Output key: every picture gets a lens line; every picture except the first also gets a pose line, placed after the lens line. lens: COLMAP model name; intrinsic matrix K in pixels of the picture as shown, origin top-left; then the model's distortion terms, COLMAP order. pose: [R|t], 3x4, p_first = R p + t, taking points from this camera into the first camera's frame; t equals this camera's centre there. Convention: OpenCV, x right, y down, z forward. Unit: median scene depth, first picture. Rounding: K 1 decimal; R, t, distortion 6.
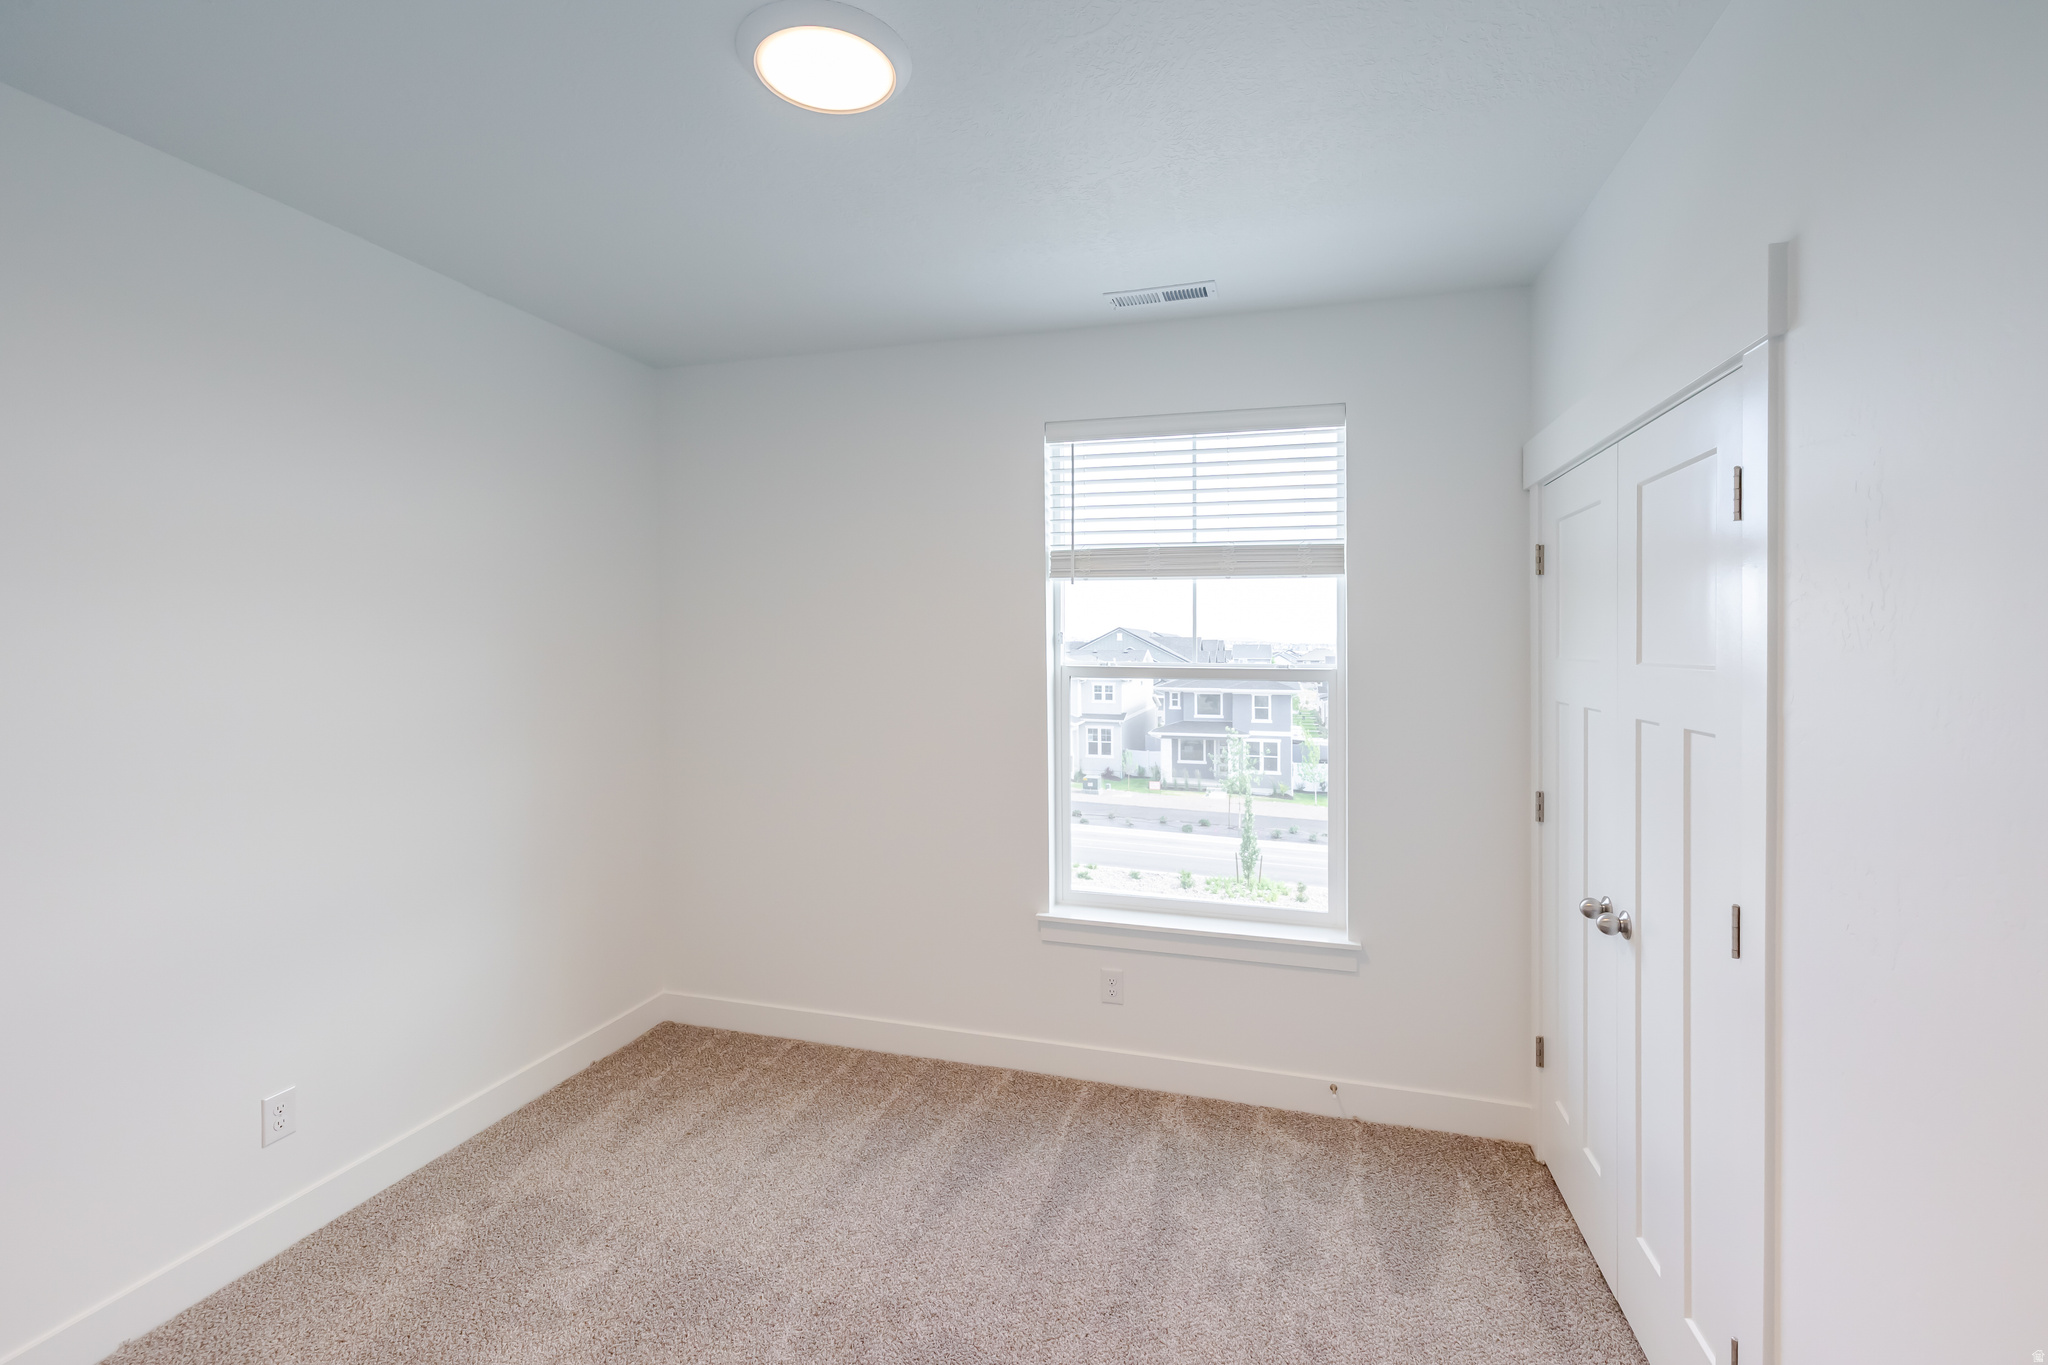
lens RADIAL K [[902.5, 0, 1011.5], [0, 902.5, 638.8], [0, 0, 1]] dist [0.002160, 0.000359]
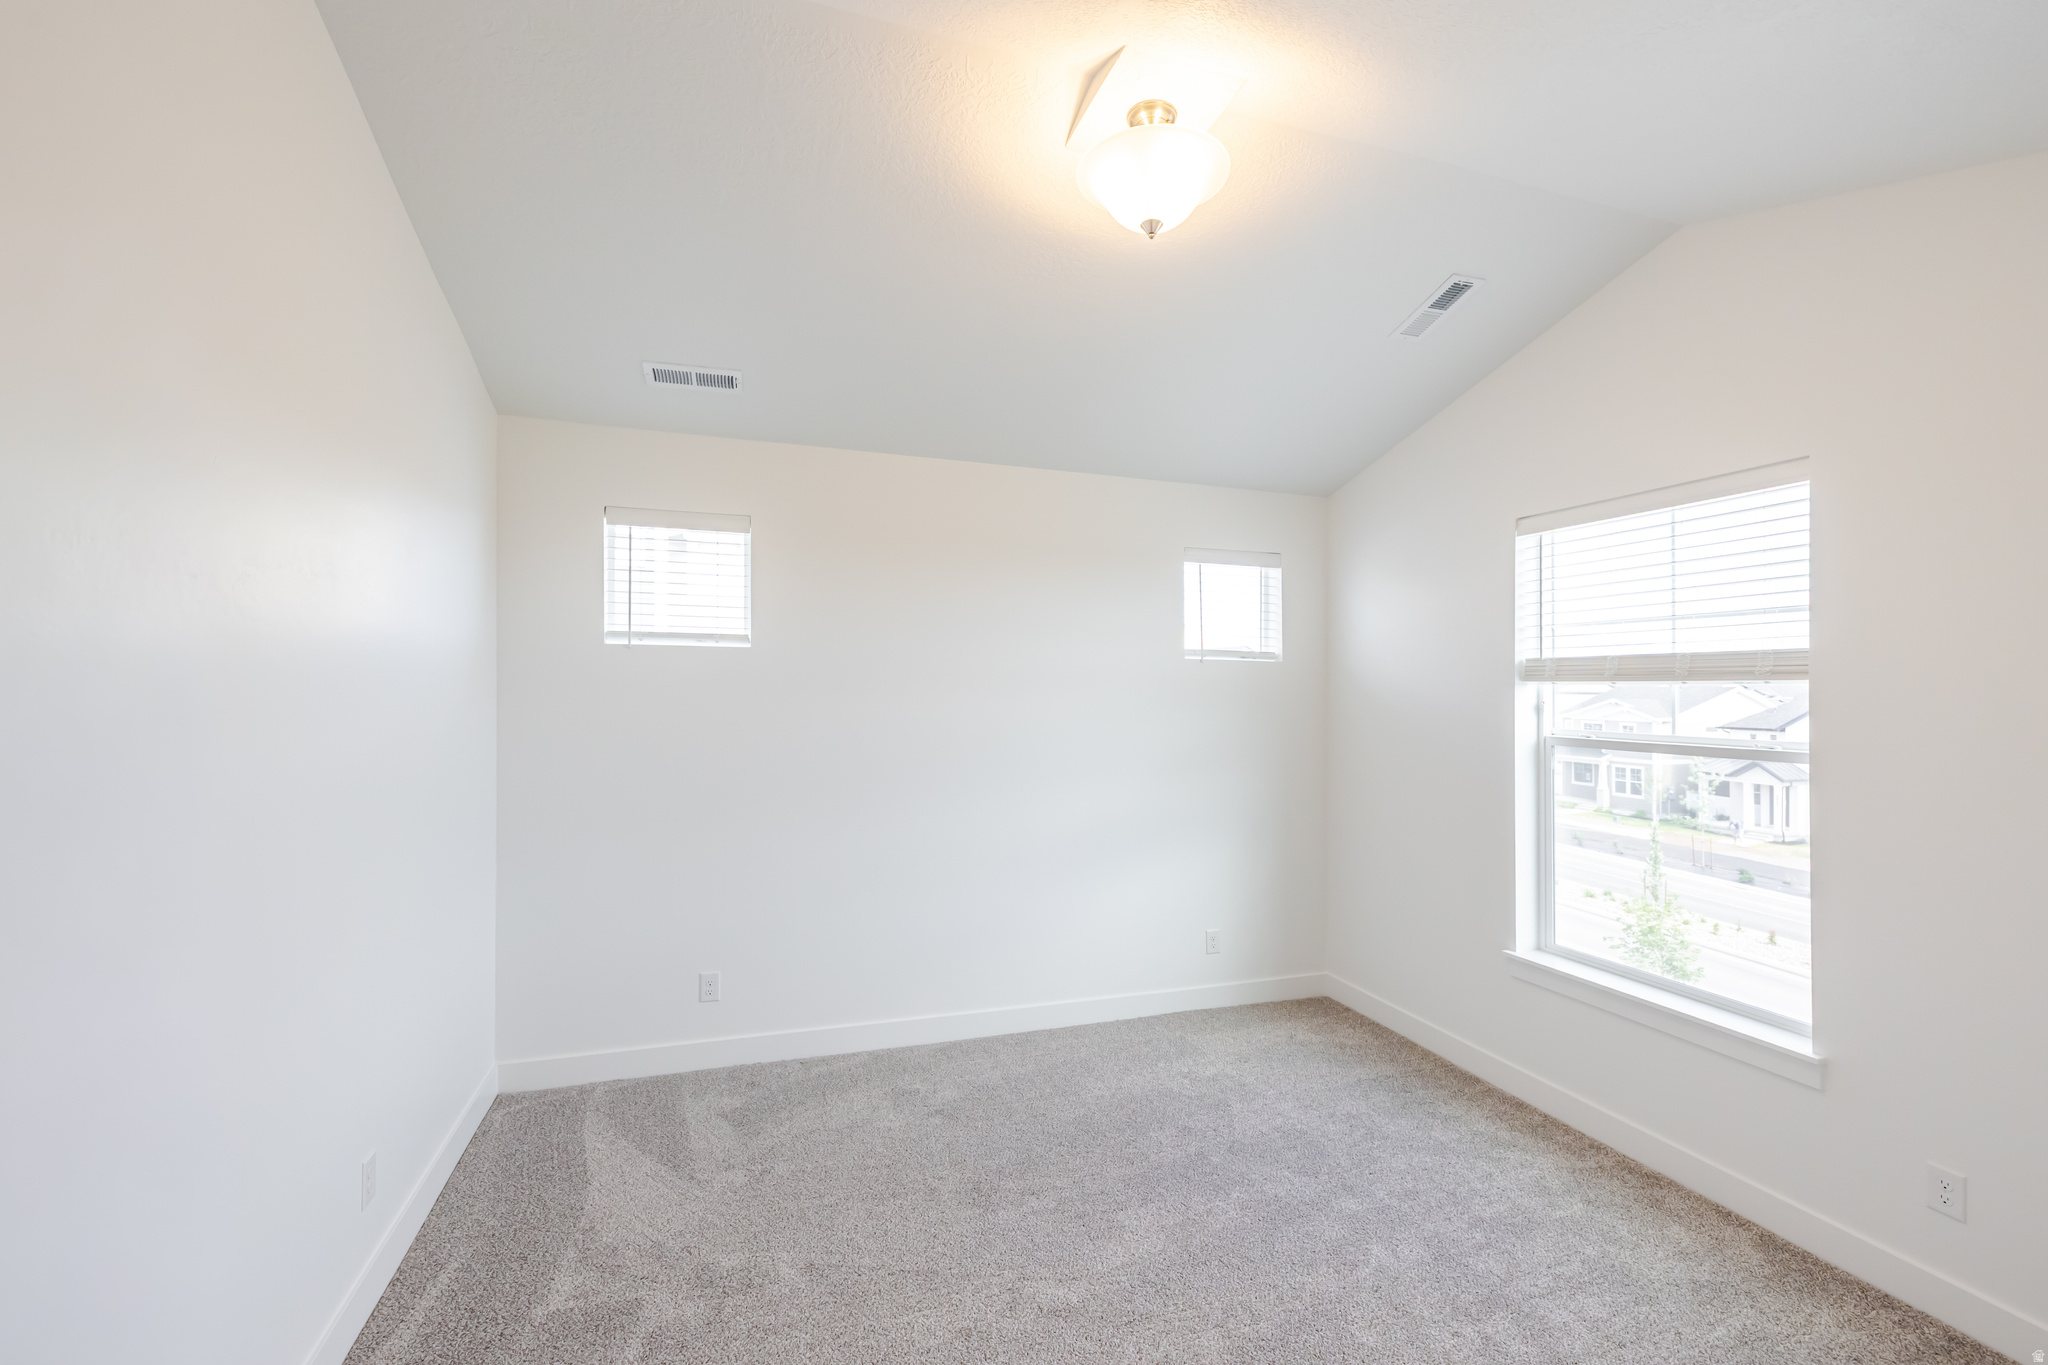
lens RADIAL K [[884.7, 0, 1014.9], [0, 884.7, 714.0], [0, 0, 1]] dist [0.001053, 0.000318]
pose [[0.556580, 0.017216, -0.830616, 0.655871], [-0.003588, 0.999826, 0.018318, -0.015779], [0.830787, -0.007215, 0.556544, -0.148156]]
